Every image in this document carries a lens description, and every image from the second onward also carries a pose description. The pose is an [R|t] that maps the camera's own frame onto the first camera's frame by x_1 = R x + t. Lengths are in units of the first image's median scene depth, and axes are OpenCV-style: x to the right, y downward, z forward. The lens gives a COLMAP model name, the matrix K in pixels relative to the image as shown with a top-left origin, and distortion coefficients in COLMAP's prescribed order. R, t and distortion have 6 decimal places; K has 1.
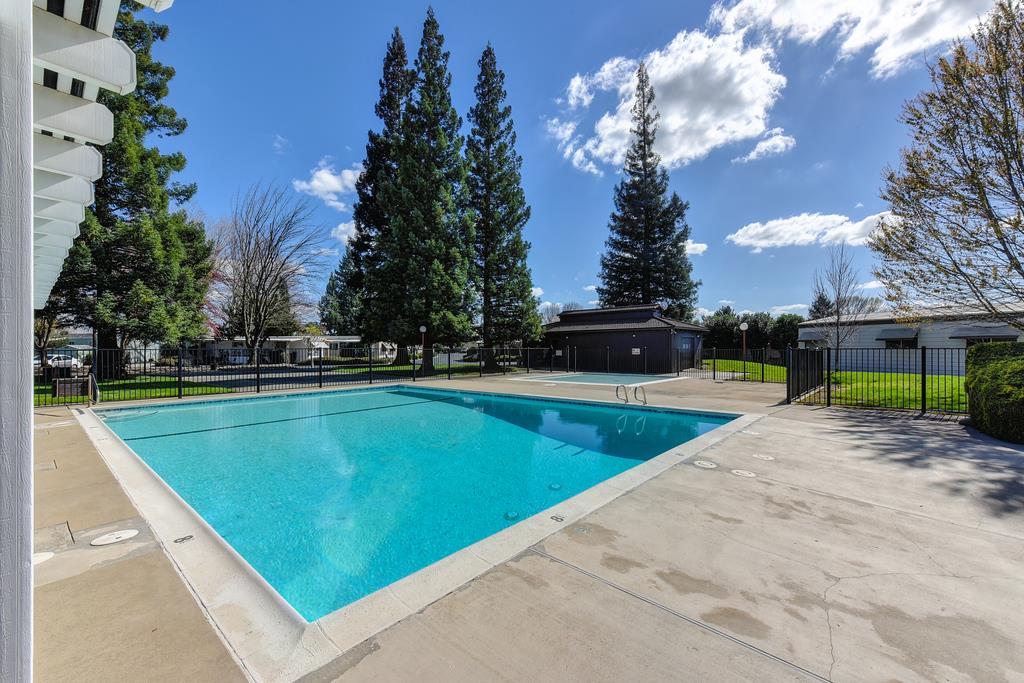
lens RADIAL K [[409.5, 0, 503.0], [0, 409.5, 348.9], [0, 0, 1]] dist [0.001595, -0.001428]
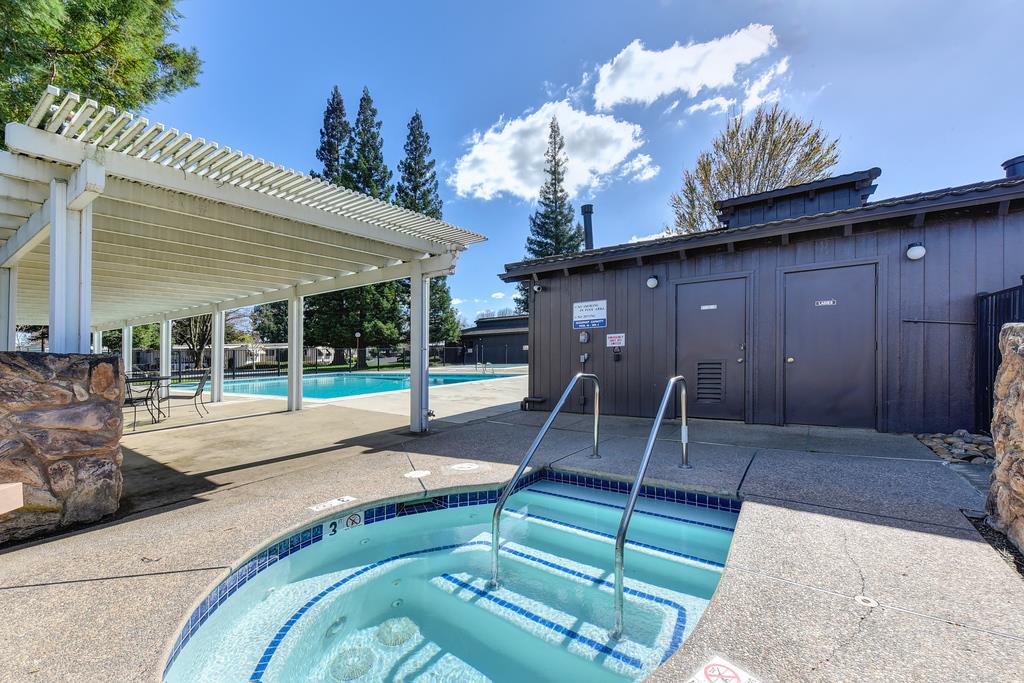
lens RADIAL K [[409.5, 0, 560.2], [0, 409.5, 316.0], [0, 0, 1]] dist [0.001595, -0.001428]
pose [[0.965840, -0.011197, 0.258898, 0.063364], [0.034266, 0.995812, -0.084765, 0.017387], [-0.256865, 0.090741, 0.962178, -0.299196]]
